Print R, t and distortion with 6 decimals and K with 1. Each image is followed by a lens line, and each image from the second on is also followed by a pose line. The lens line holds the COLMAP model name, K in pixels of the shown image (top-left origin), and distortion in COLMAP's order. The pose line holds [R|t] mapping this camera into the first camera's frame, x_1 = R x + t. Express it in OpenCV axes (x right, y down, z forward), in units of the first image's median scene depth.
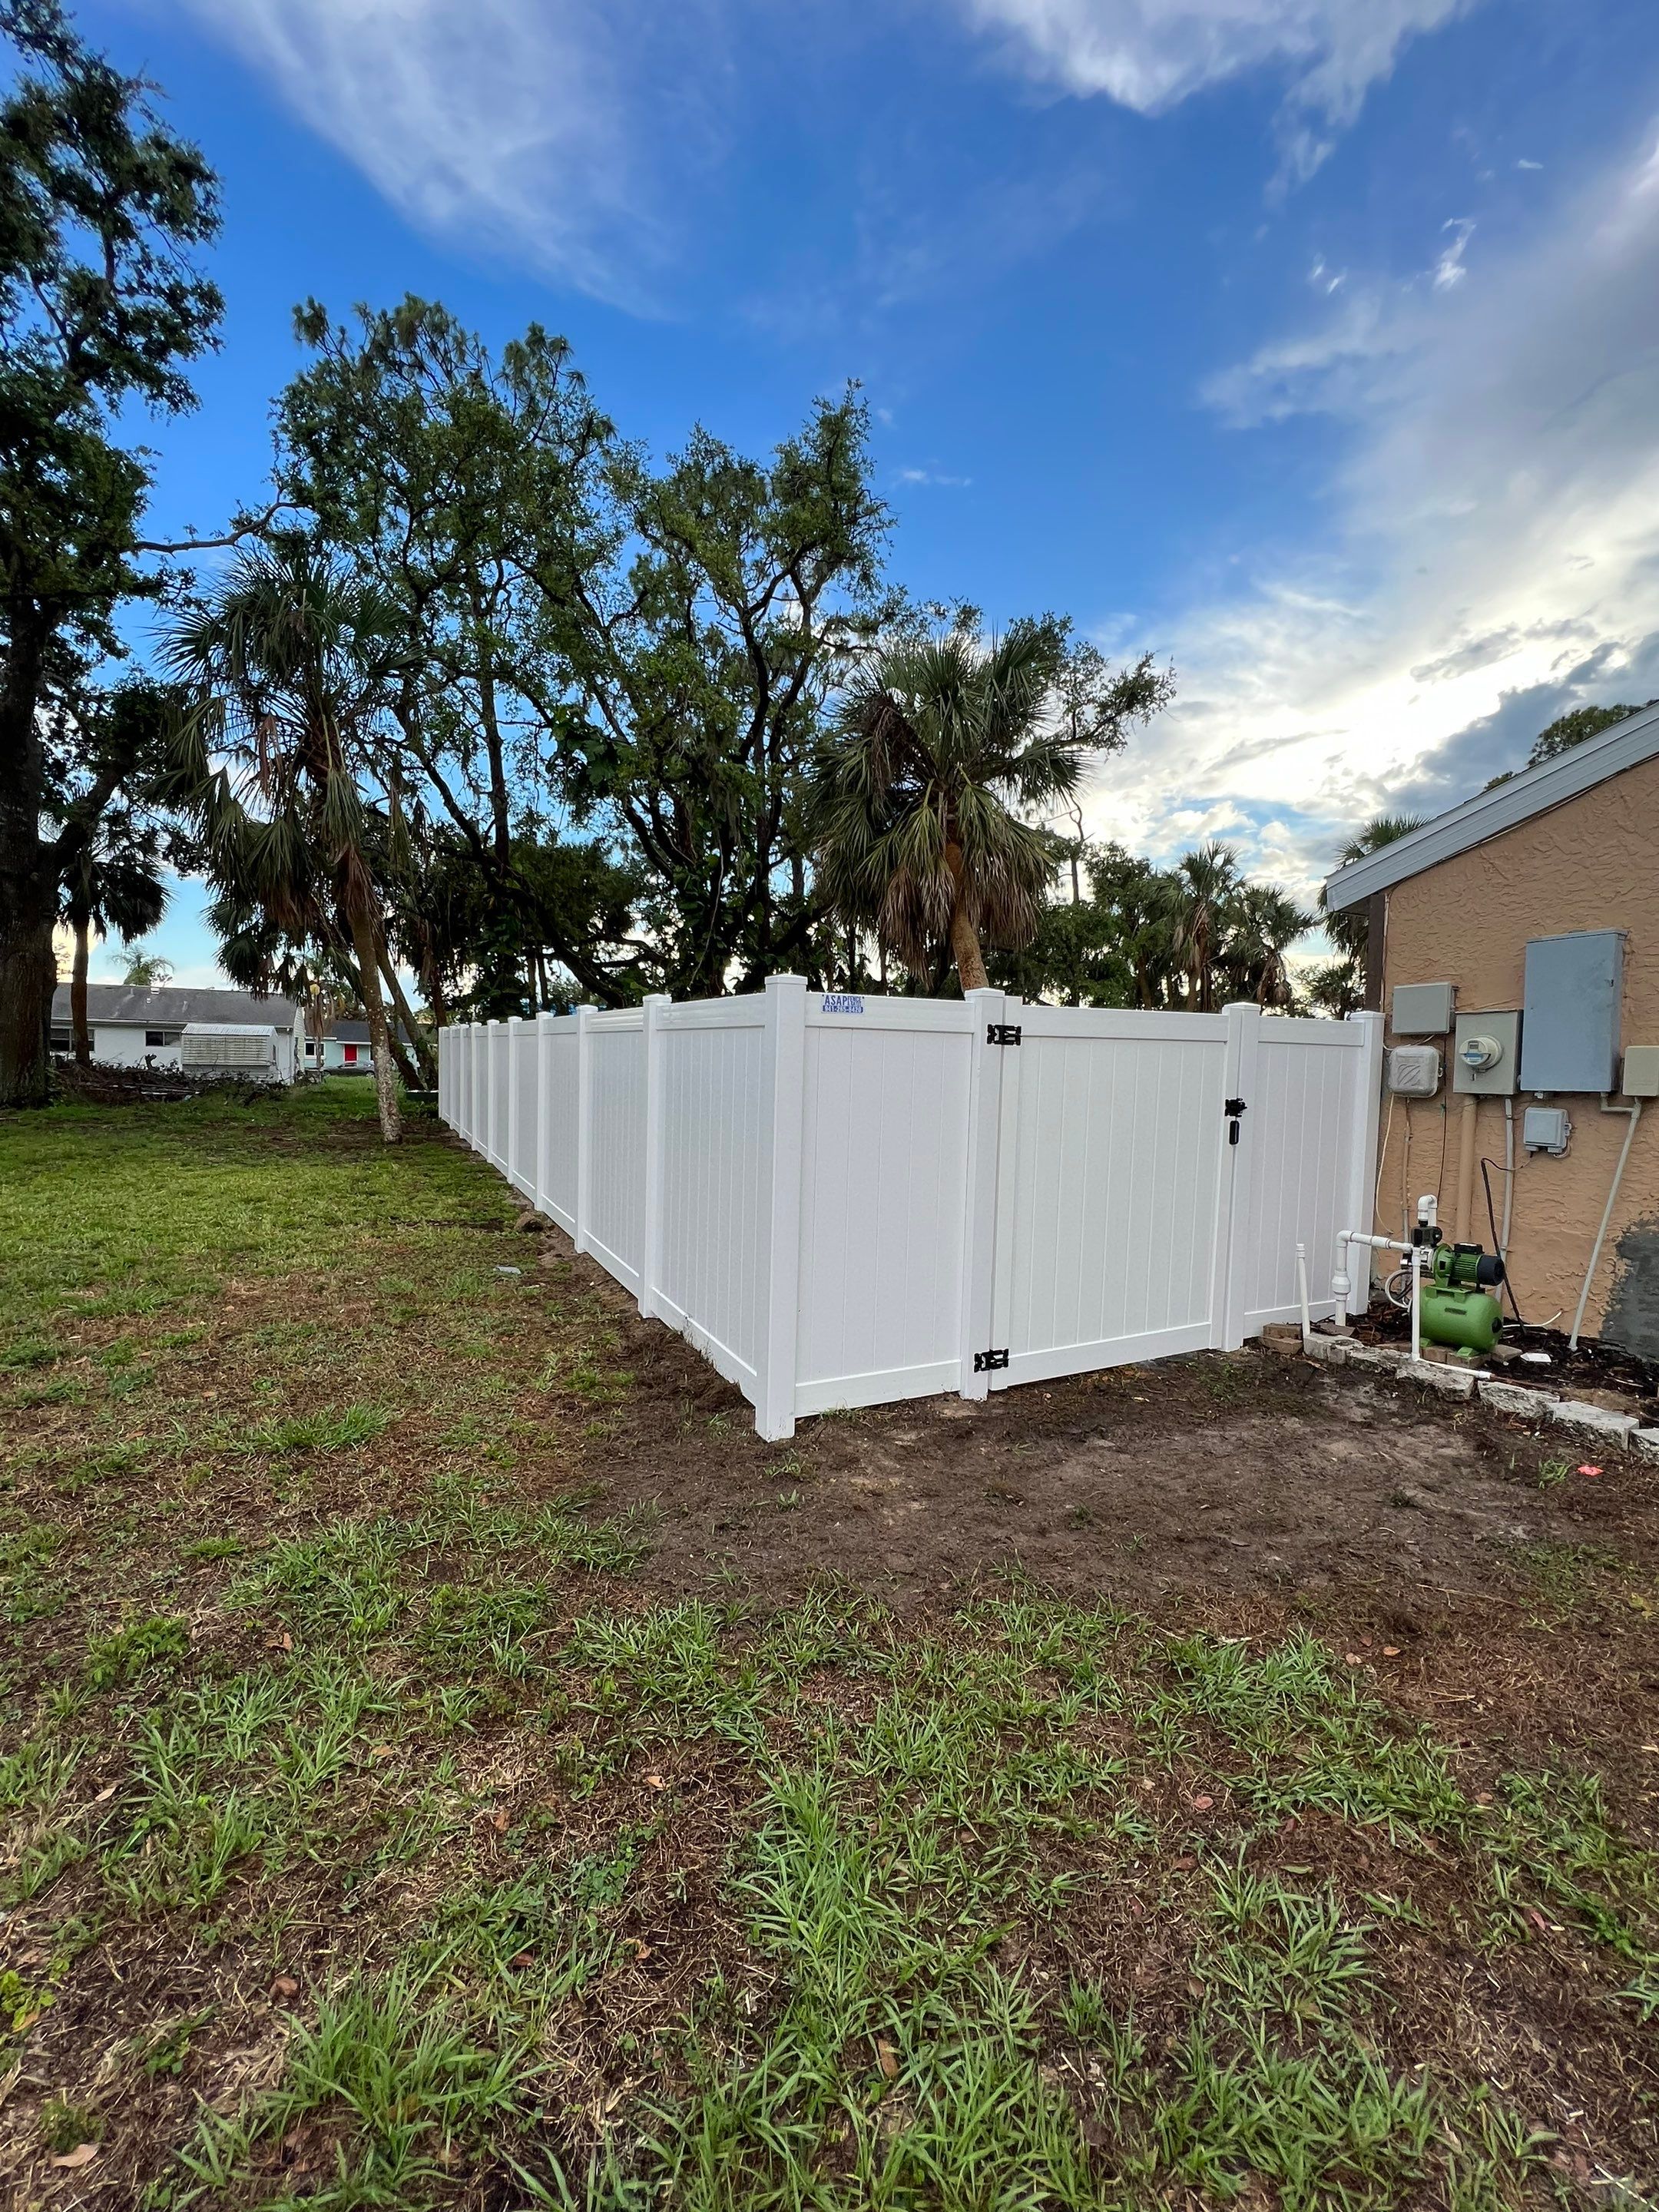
lens RADIAL K [[921.6, 0, 829.5], [0, 921.6, 1106.0], [0, 0, 1]] dist [0.012260, 0.000005]
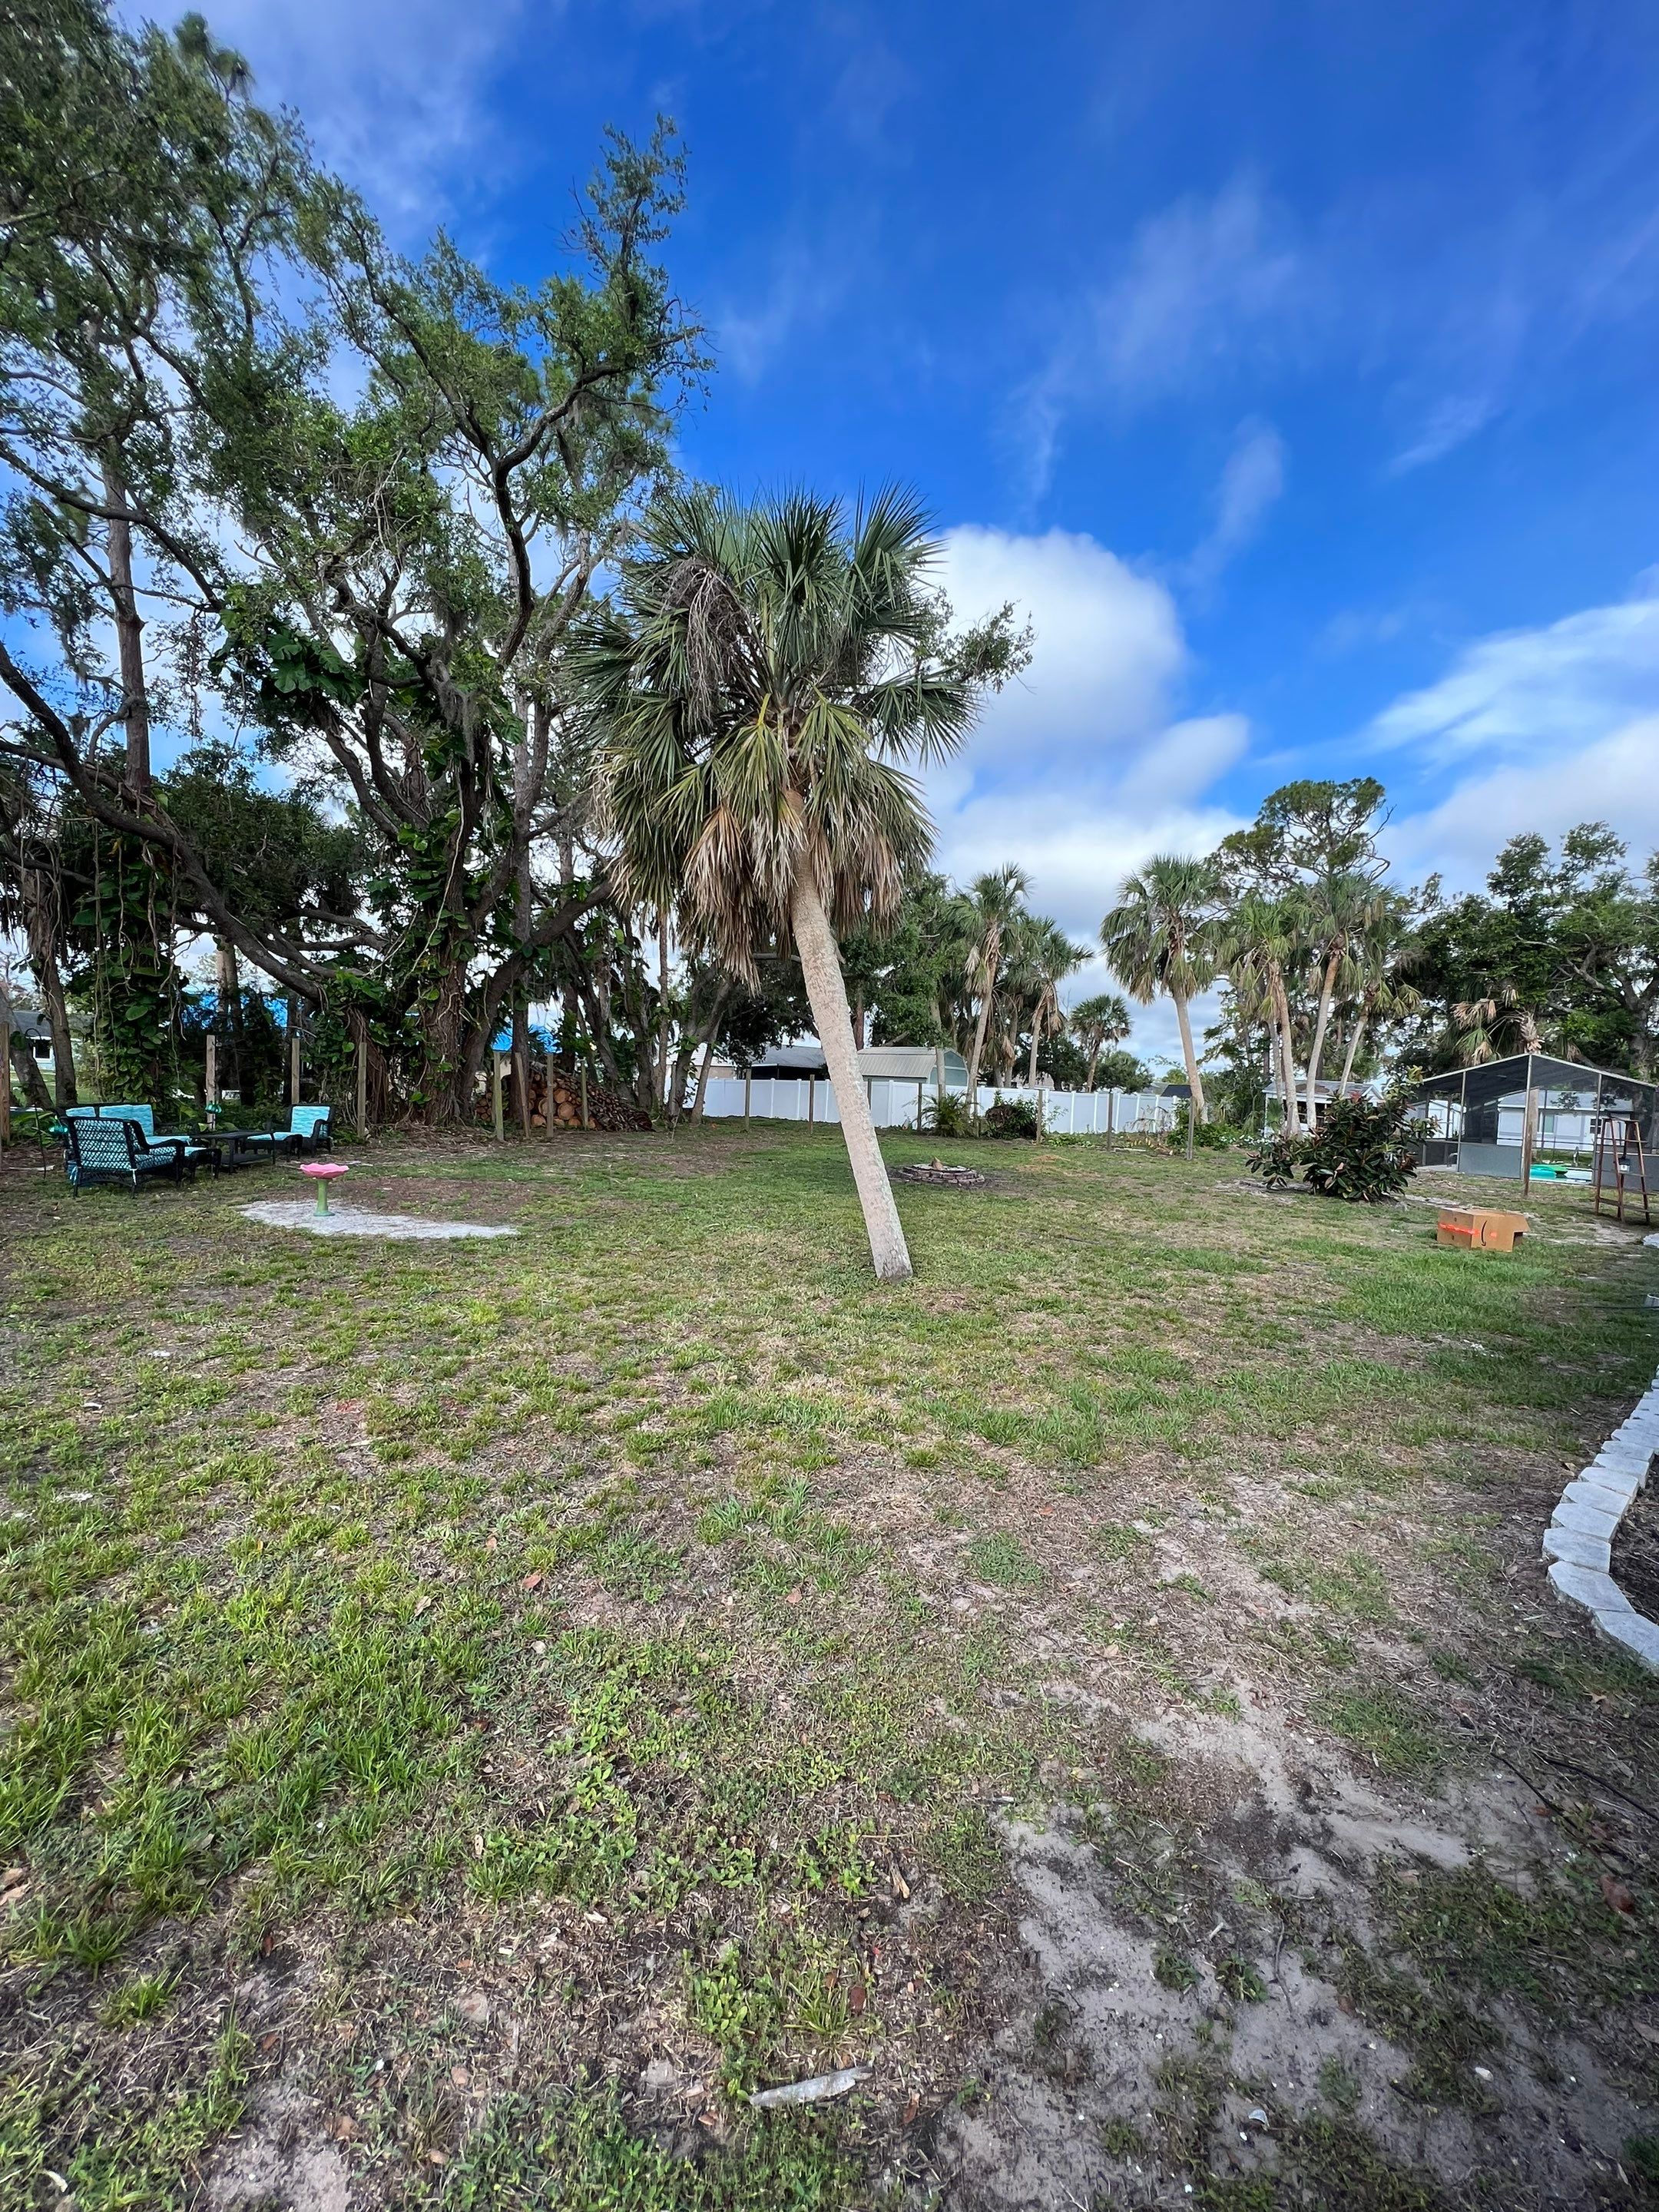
lens RADIAL K [[921.6, 0, 829.5], [0, 921.6, 1106.0], [0, 0, 1]] dist [0.012260, 0.000005]
pose [[0.969010, 0.021693, 0.246068, -0.009077], [-0.017692, 0.999673, -0.018460, -0.022871], [-0.246388, 0.013534, 0.969077, 0.265873]]
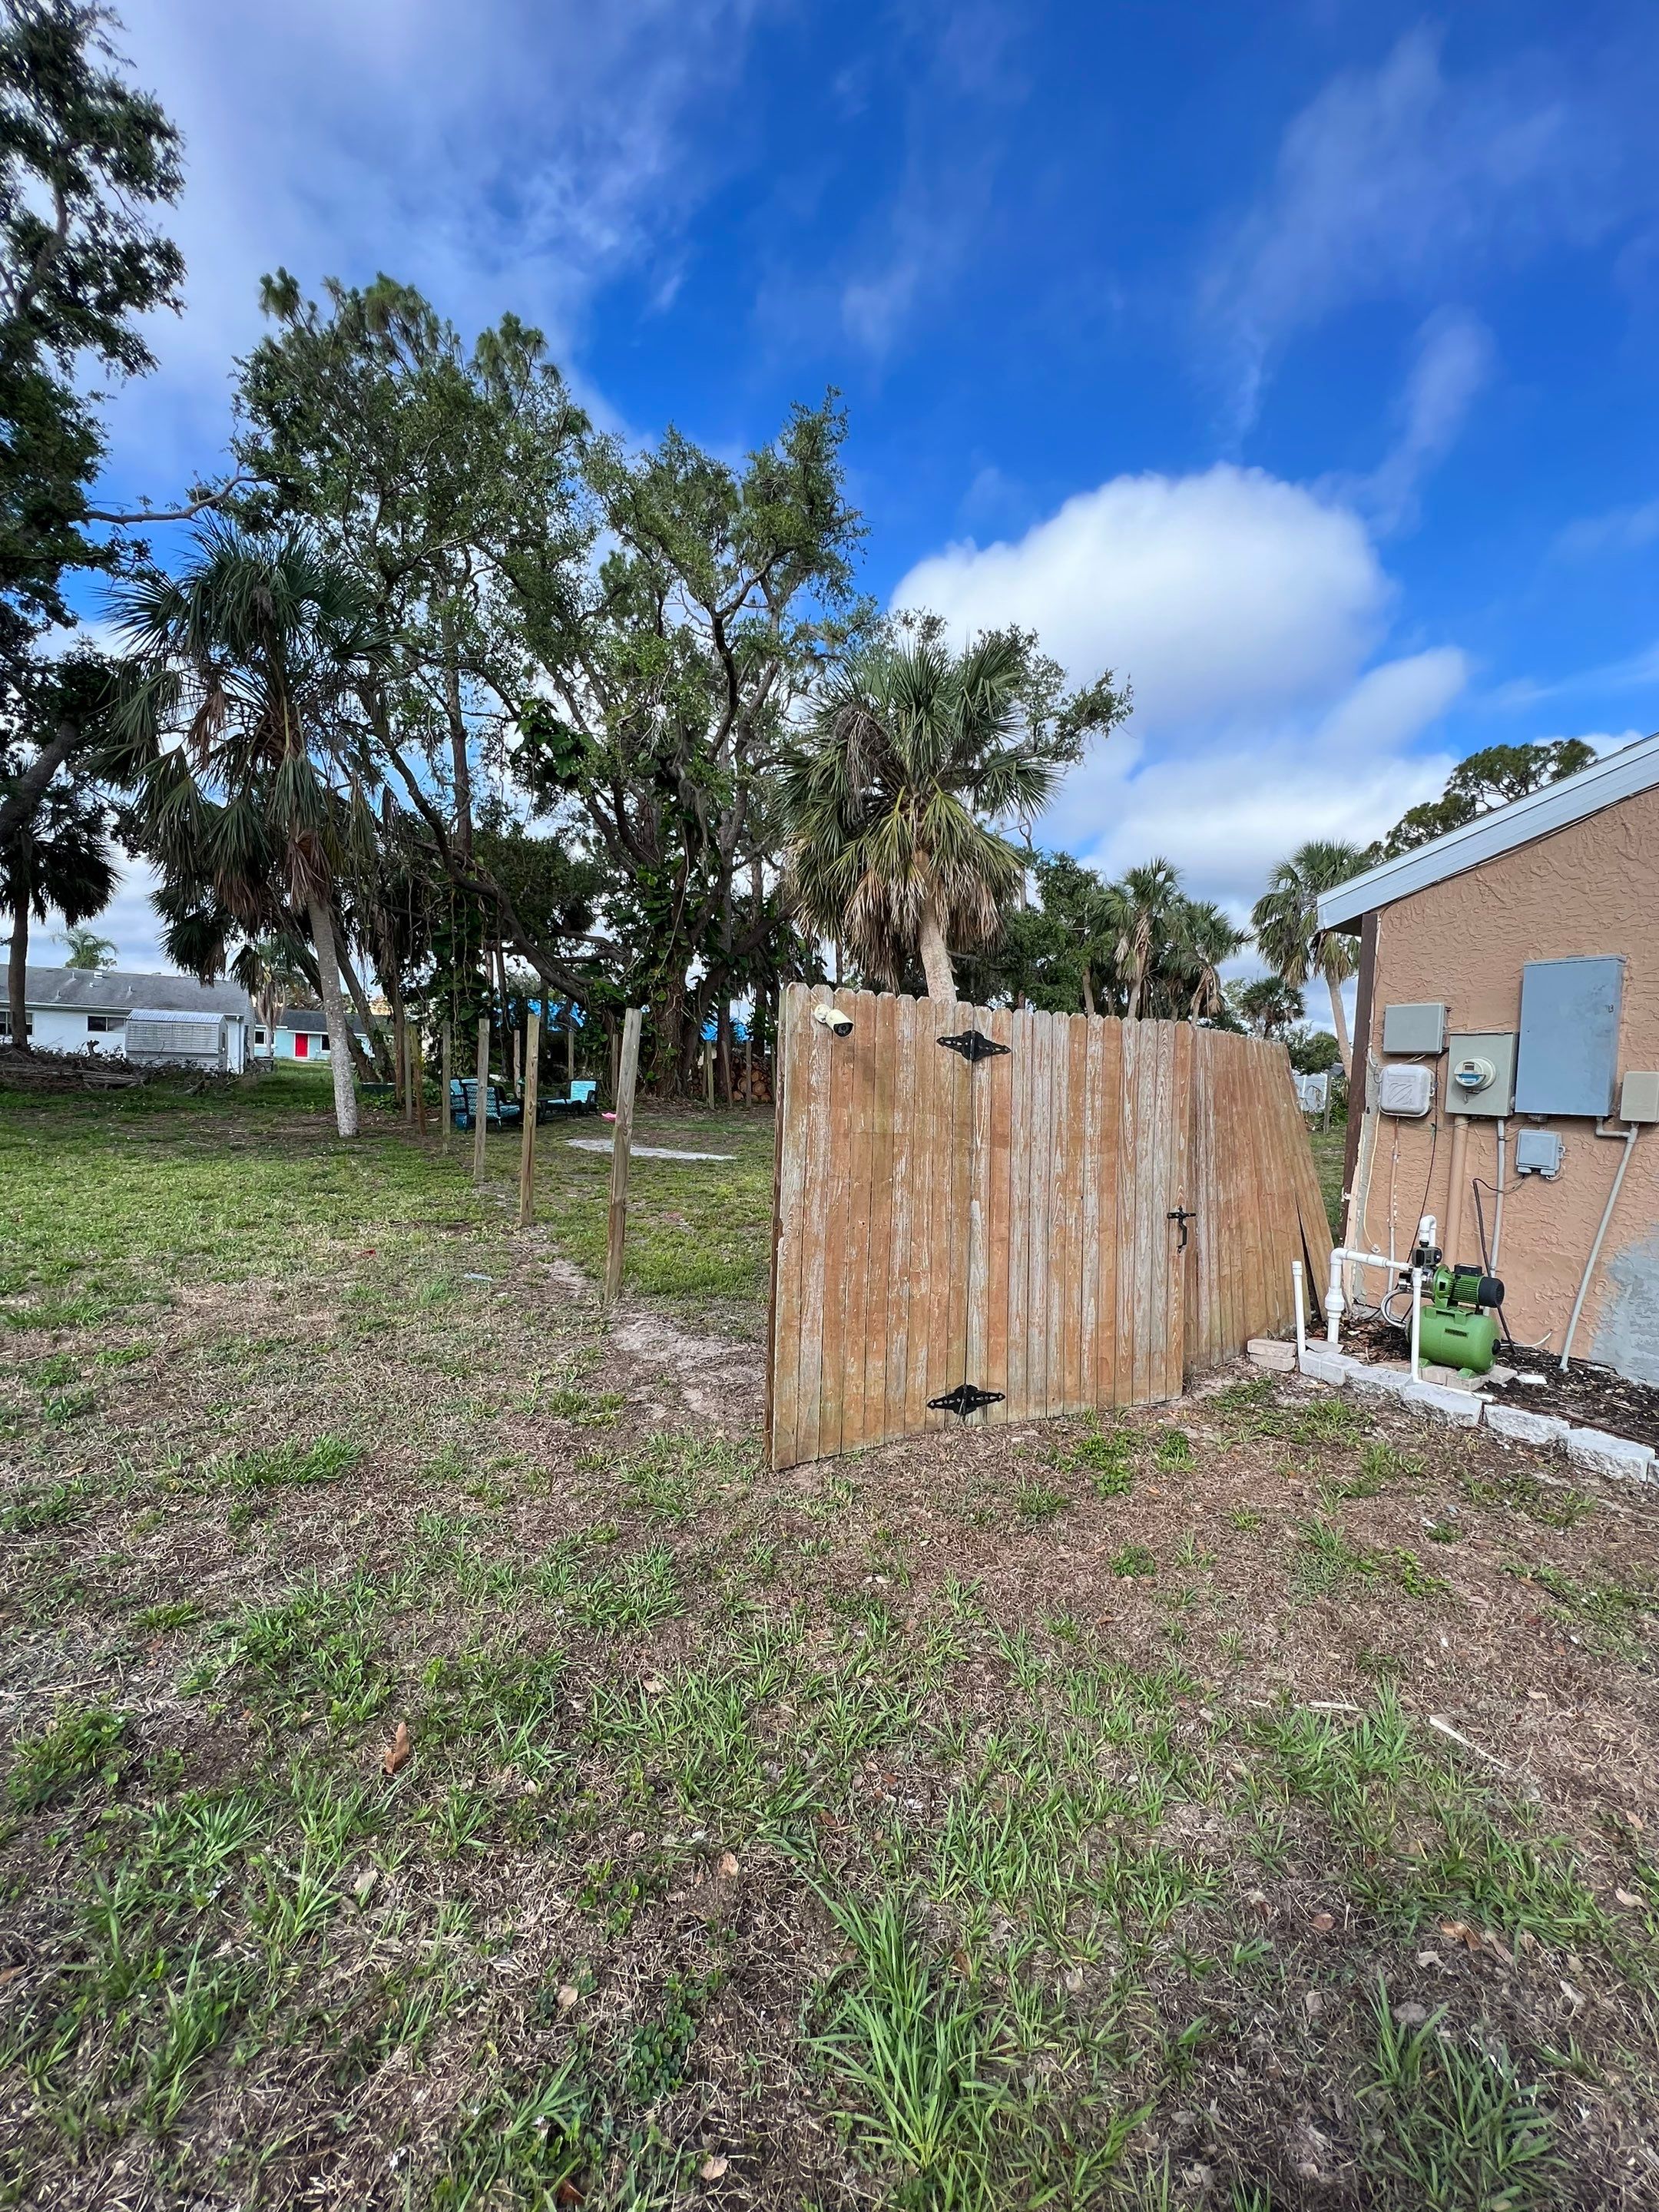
lens RADIAL K [[896.5, 0, 829.5], [0, 896.5, 1106.0], [0, 0, 1]] dist [-0.000351, 0.006258]
pose [[0.998250, 0.018620, 0.056124, -0.015882], [-0.018760, 0.999822, 0.001977, -0.003332], [-0.056078, -0.003027, 0.998422, 0.019570]]
